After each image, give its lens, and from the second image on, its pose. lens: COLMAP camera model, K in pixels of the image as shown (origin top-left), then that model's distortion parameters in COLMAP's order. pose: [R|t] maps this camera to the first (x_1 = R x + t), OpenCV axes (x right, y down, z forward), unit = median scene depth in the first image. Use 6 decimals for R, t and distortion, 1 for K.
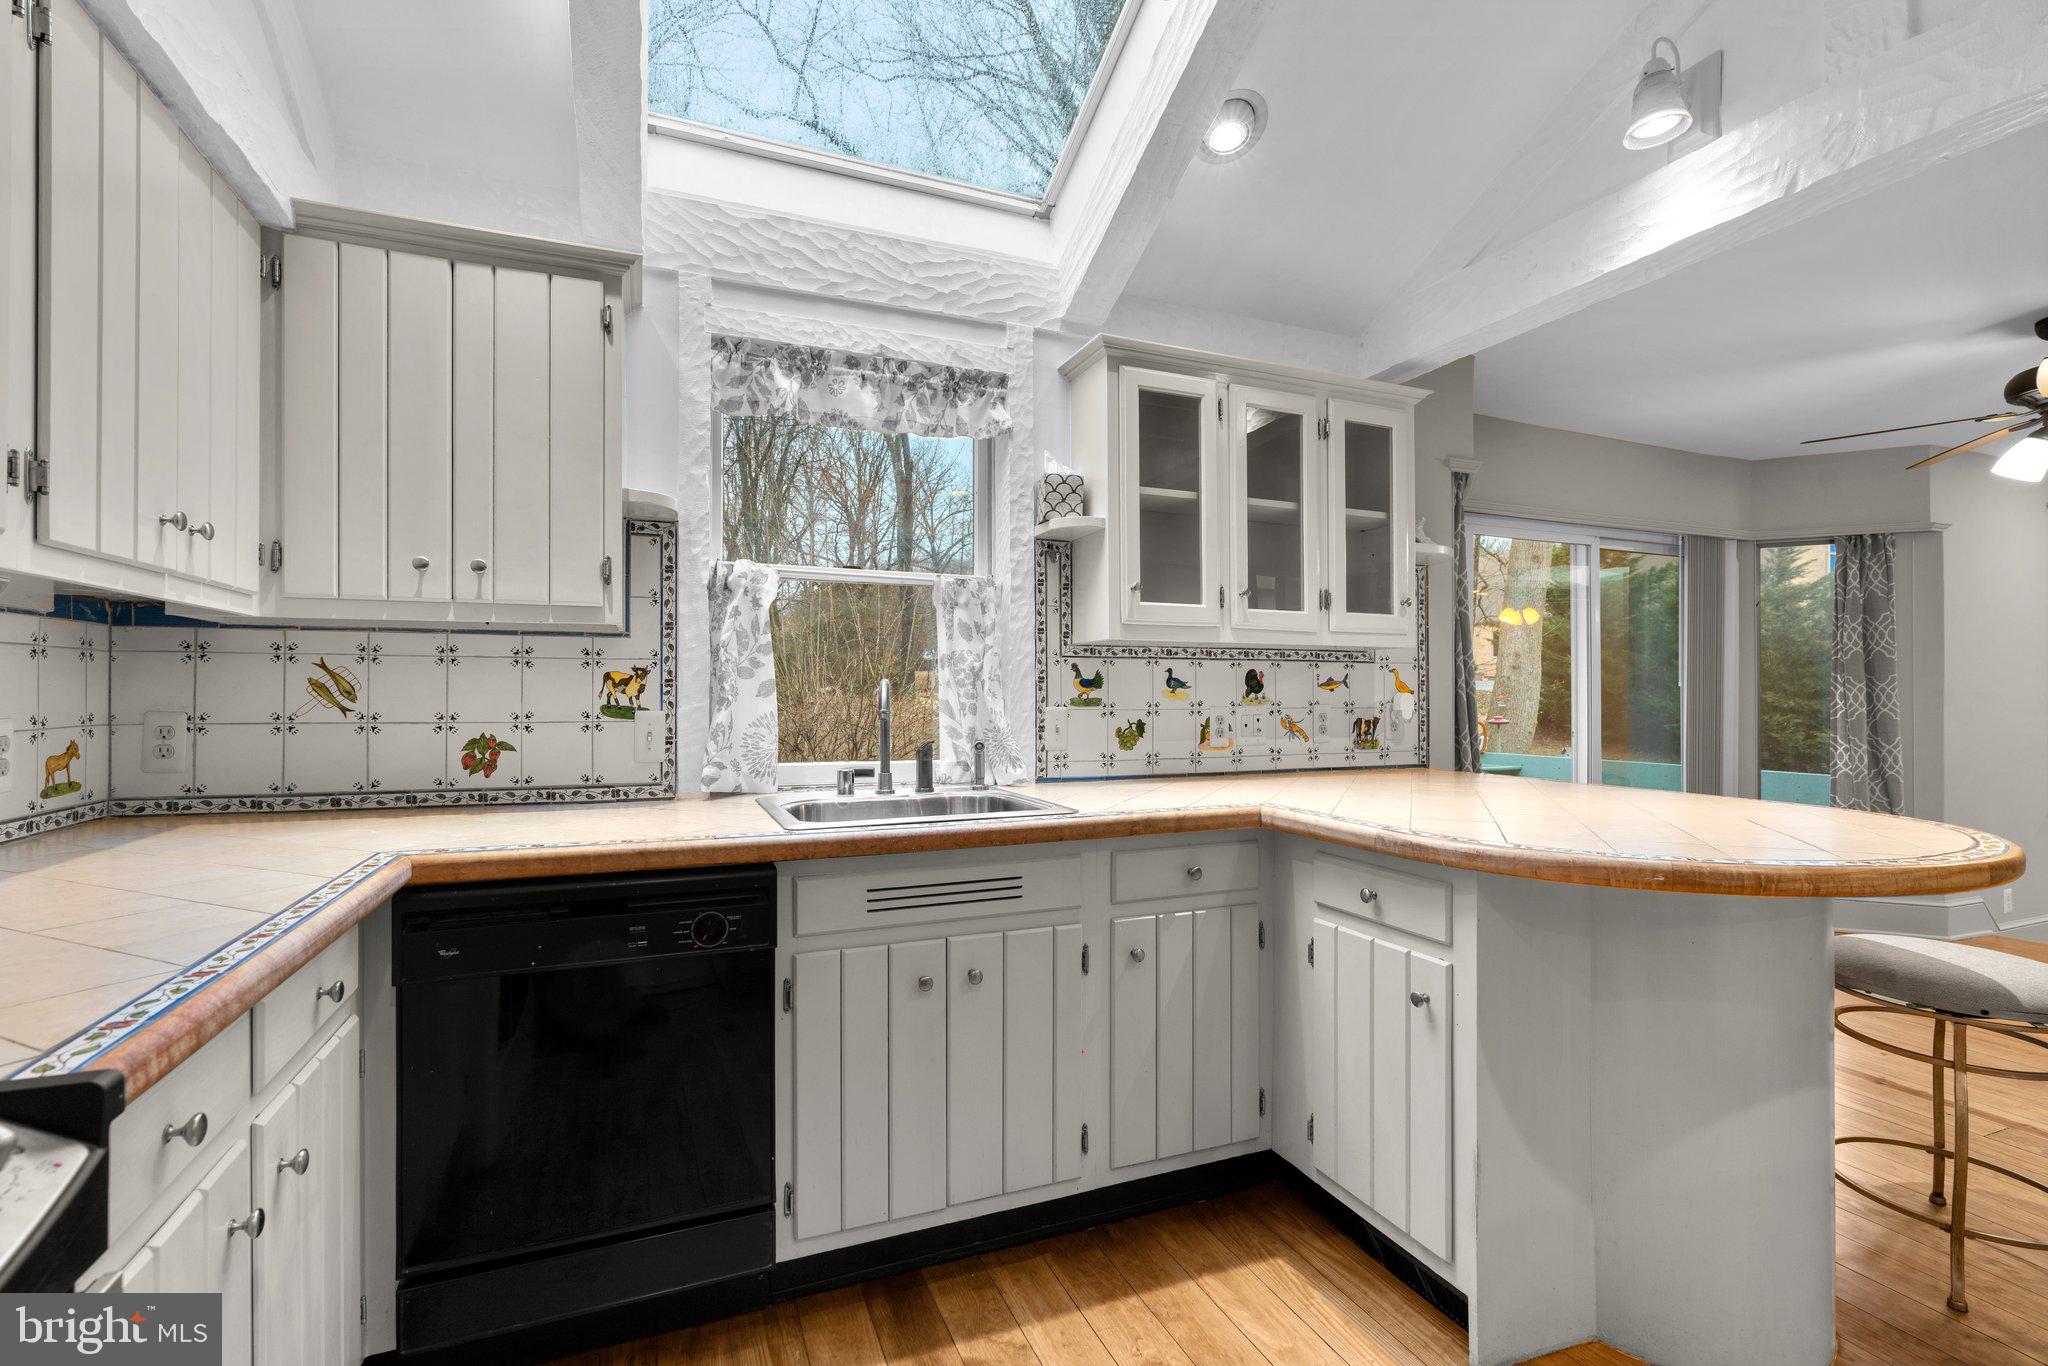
lens RADIAL K [[919.7, 0, 1012.3], [0, 919.7, 685.2], [0, 0, 1]] dist [-0.008946, 0.002722]
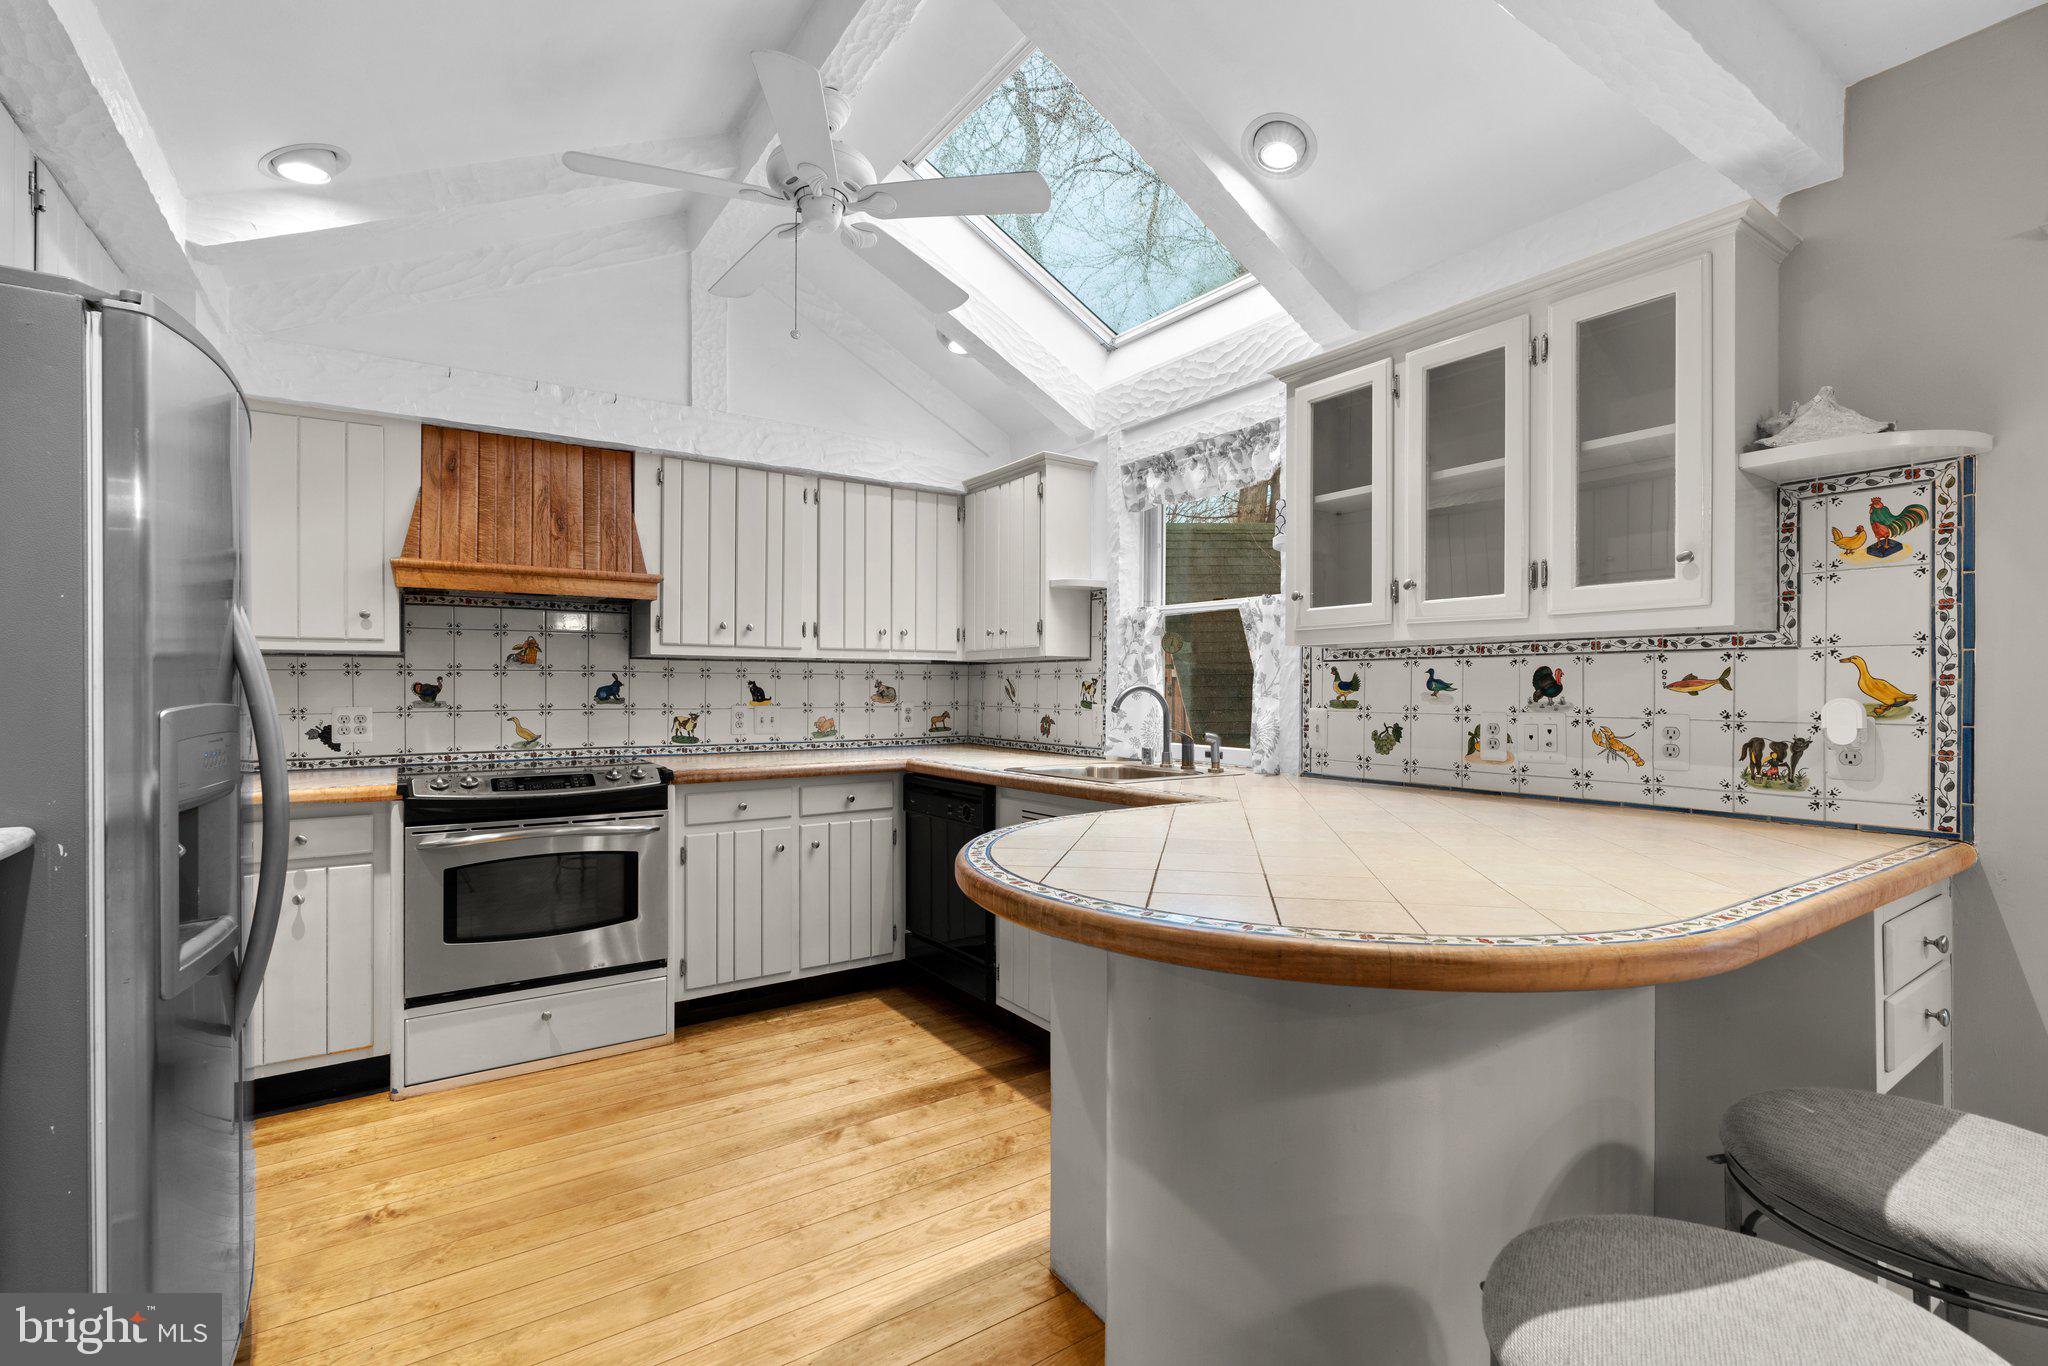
lens RADIAL K [[919.7, 0, 1017.6], [0, 919.7, 690.2], [0, 0, 1]] dist [-0.008946, 0.002722]
pose [[0.209873, -0.000720, -0.977728, 1.004177], [0.003752, 0.999993, 0.000069, 0.001203], [0.977721, -0.003683, 0.209874, 0.420550]]
